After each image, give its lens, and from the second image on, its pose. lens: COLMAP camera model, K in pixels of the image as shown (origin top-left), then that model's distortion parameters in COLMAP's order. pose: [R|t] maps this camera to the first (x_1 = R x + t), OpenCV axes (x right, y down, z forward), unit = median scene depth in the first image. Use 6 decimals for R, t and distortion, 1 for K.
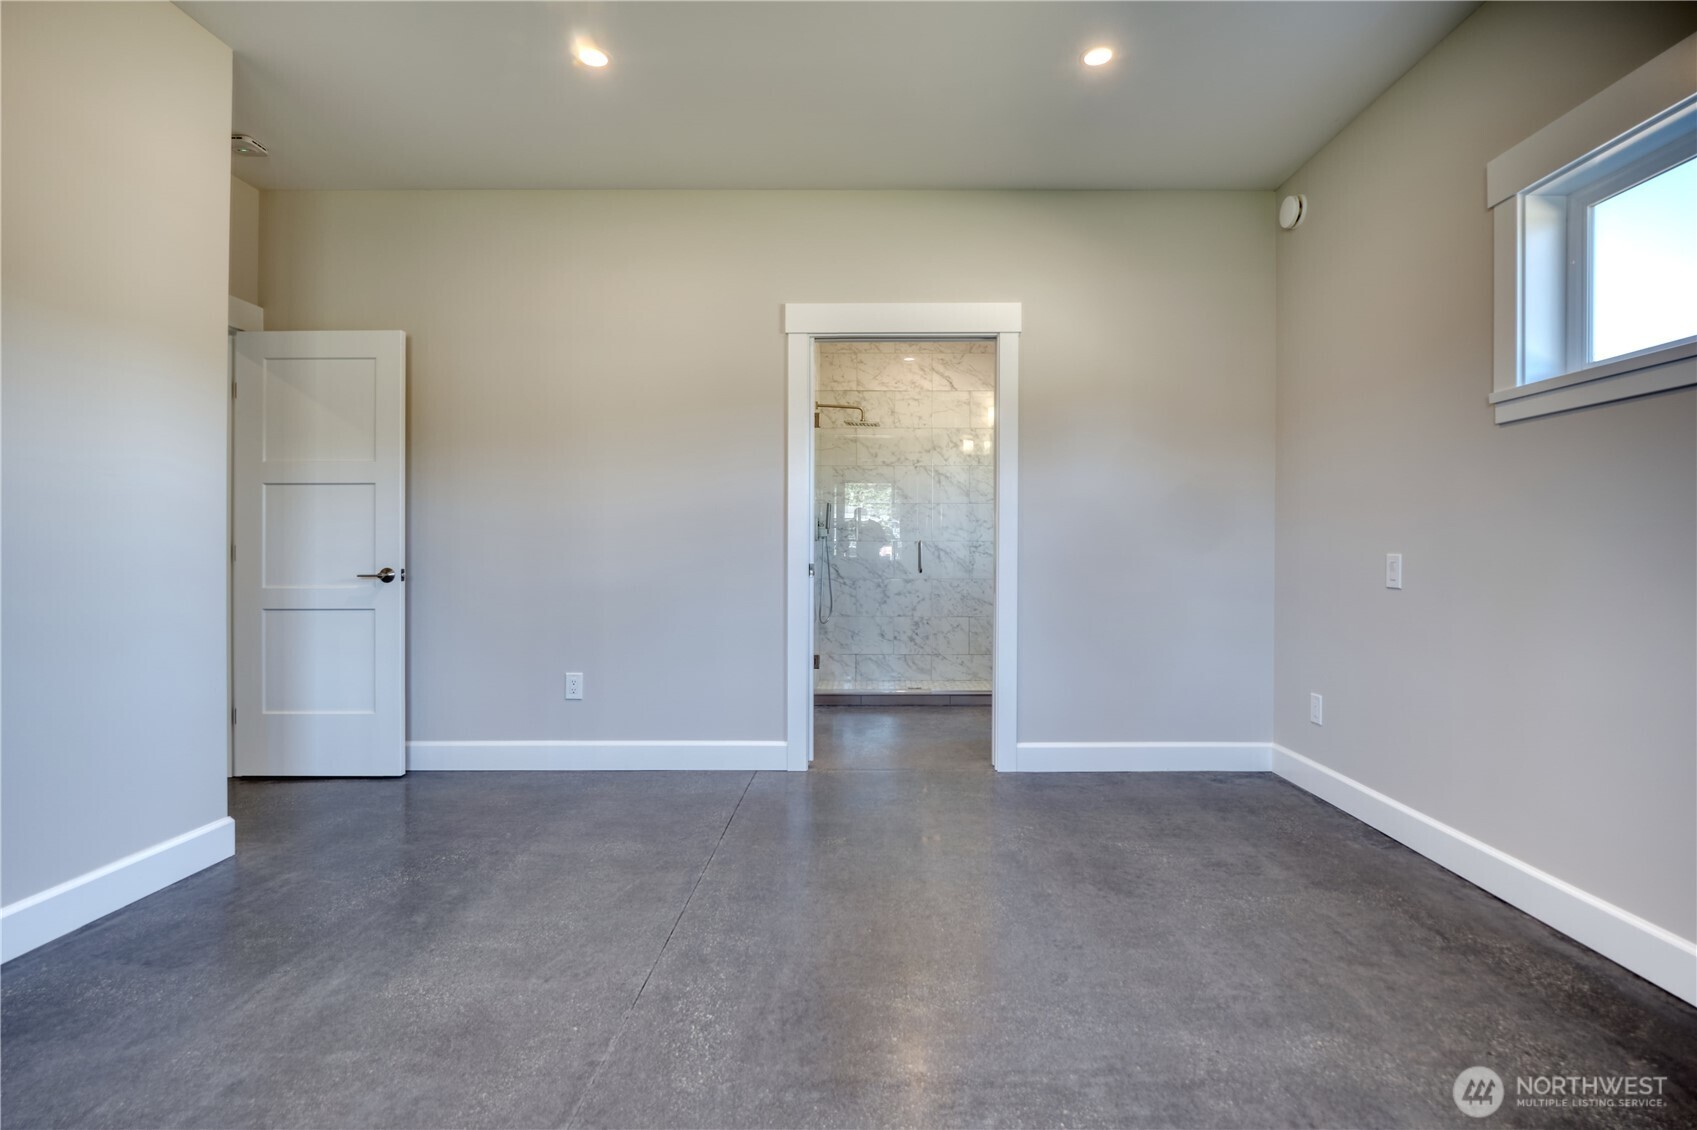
lens RADIAL K [[804.7, 0, 850.3], [0, 804.7, 557.9], [0, 0, 1]] dist [-0.021935, 0.000140]
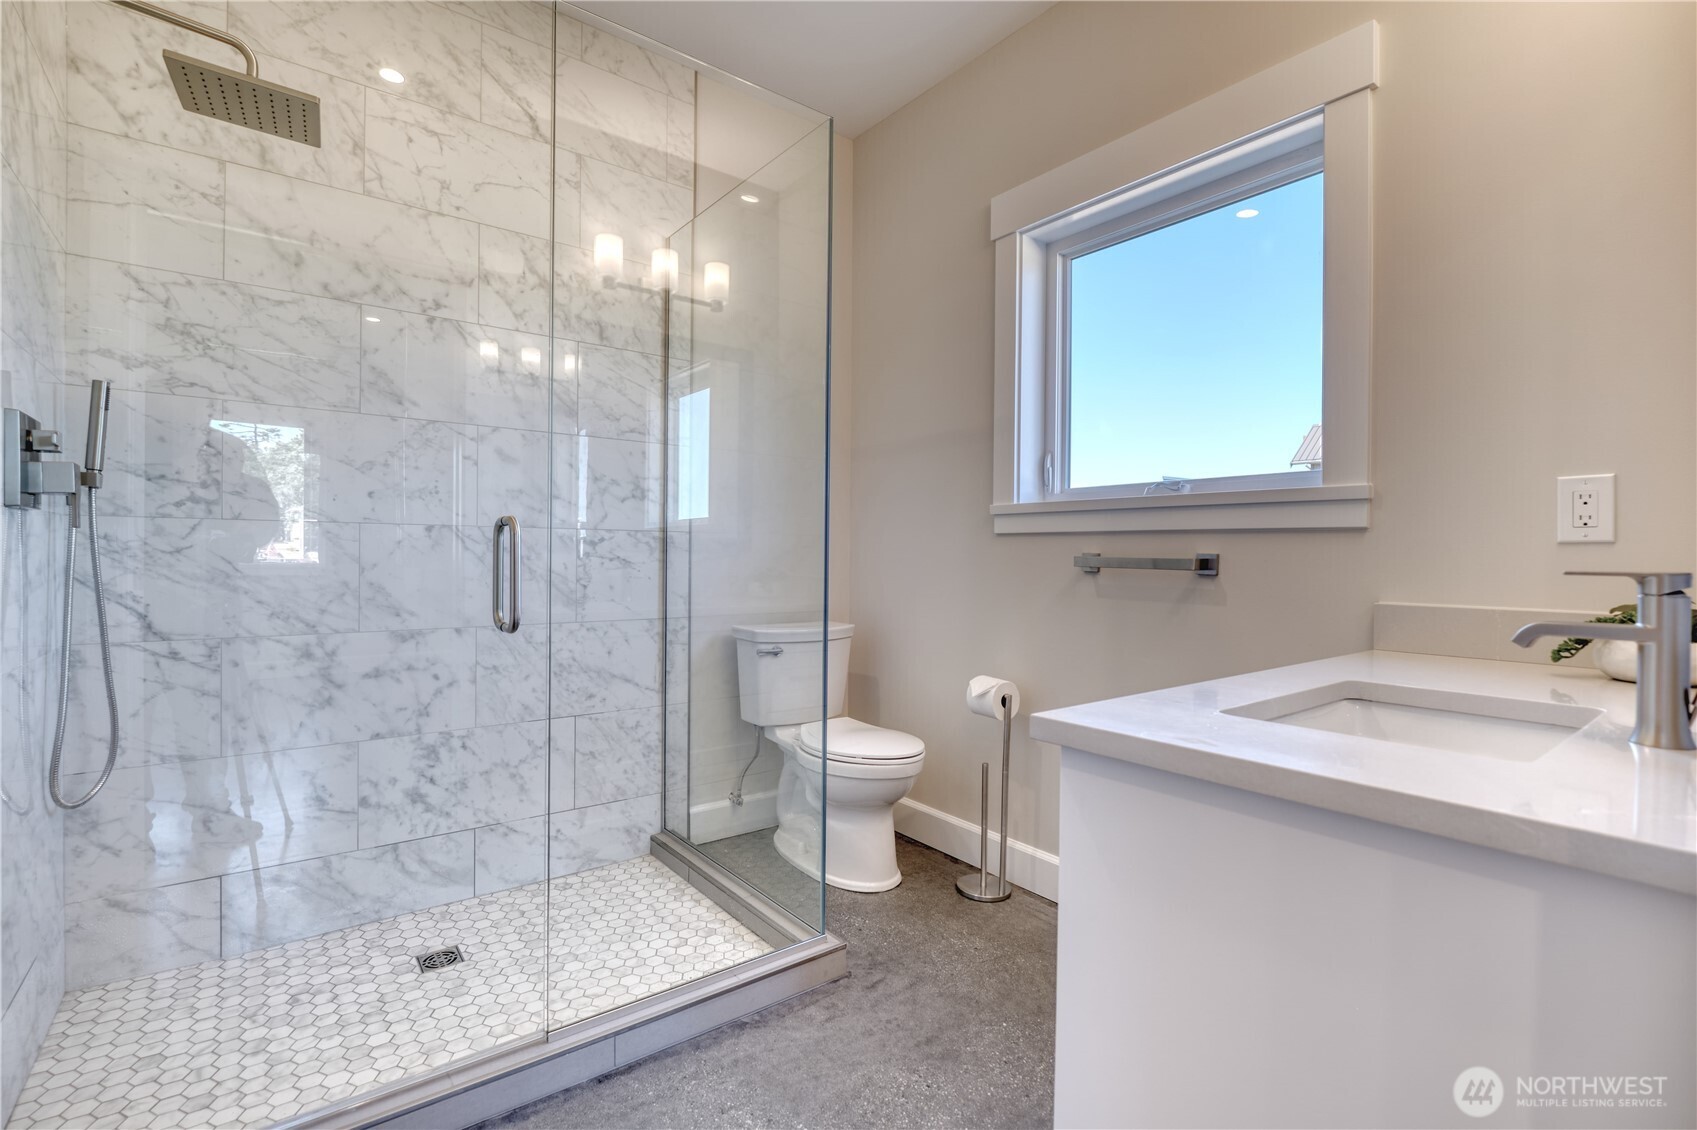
lens RADIAL K [[804.7, 0, 858.5], [0, 804.7, 565.7], [0, 0, 1]] dist [-0.021935, 0.000140]
pose [[0.793647, 0.000422, 0.608378, 0.016234], [0.003265, 0.999982, -0.004952, 0.000195], [-0.608370, 0.005917, 0.793632, 0.599023]]
